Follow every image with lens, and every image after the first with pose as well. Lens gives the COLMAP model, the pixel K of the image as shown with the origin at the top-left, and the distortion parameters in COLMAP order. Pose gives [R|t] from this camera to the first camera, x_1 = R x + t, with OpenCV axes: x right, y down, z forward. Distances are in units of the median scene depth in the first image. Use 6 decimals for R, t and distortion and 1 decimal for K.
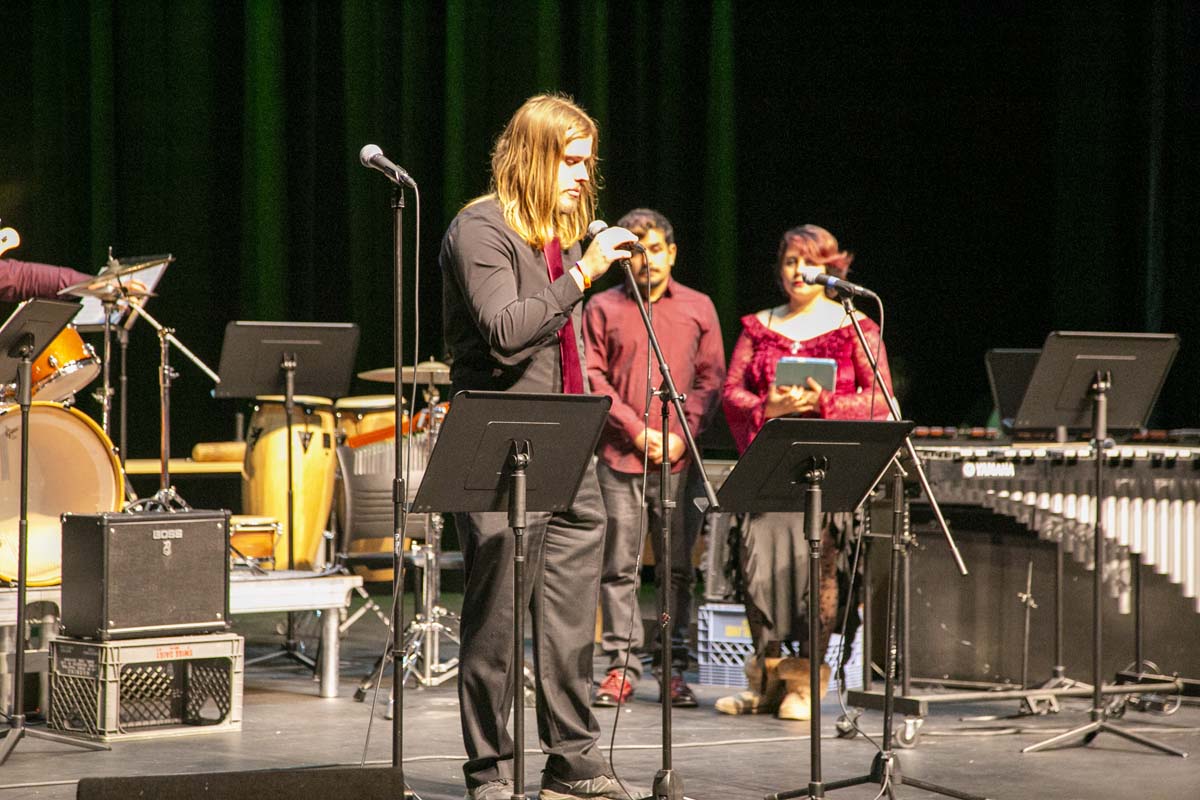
lens RADIAL K [[3661.0, 0, 595.6], [0, 3661.0, 380.3], [0, 0, 1]] dist [0.759139, 0.579020]
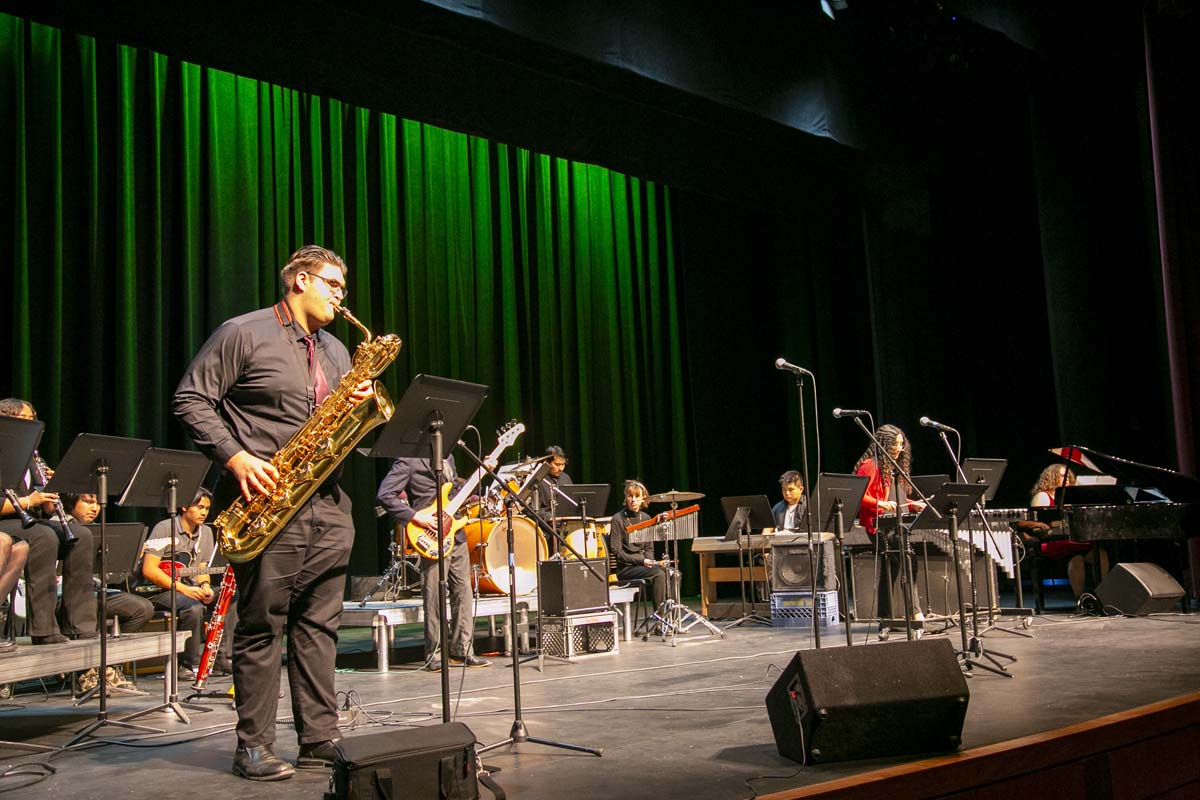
lens RADIAL K [[1313.1, 0, 630.9], [0, 1313.1, 380.1], [0, 0, 1]] dist [0.017735, 0.042129]
pose [[0.993964, -0.041553, 0.101531, -0.162449], [0.053791, 0.991201, -0.120941, 0.025969], [-0.095613, 0.125672, 0.987454, 0.183816]]
